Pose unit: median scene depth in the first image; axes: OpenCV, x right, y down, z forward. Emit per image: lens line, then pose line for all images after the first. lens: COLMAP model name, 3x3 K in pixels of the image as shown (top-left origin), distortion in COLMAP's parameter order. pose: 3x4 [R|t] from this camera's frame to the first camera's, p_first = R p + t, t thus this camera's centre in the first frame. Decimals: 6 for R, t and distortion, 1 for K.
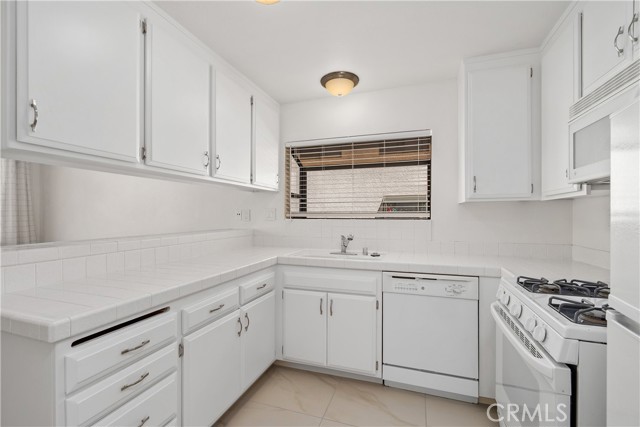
lens RADIAL K [[293.0, 0, 312.4], [0, 293.0, 213.2], [0, 0, 1]] dist [0.000398, 0.000136]
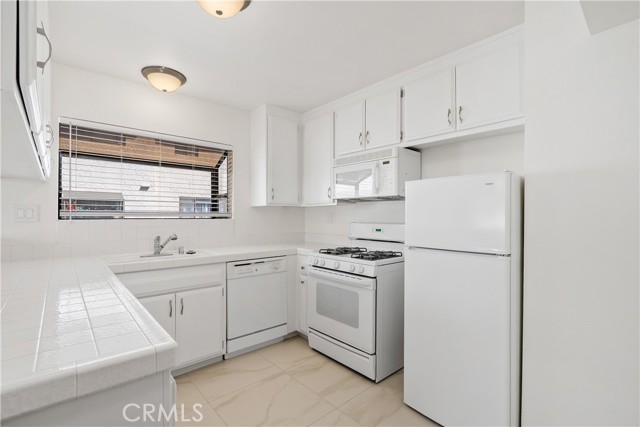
lens RADIAL K [[293.0, 0, 312.4], [0, 293.0, 213.2], [0, 0, 1]] dist [0.000398, 0.000136]
pose [[0.483201, 0.010385, 0.875448, -0.612294], [-0.010715, 0.999925, -0.005948, 0.003020], [-0.875444, -0.006506, 0.483276, 0.125756]]
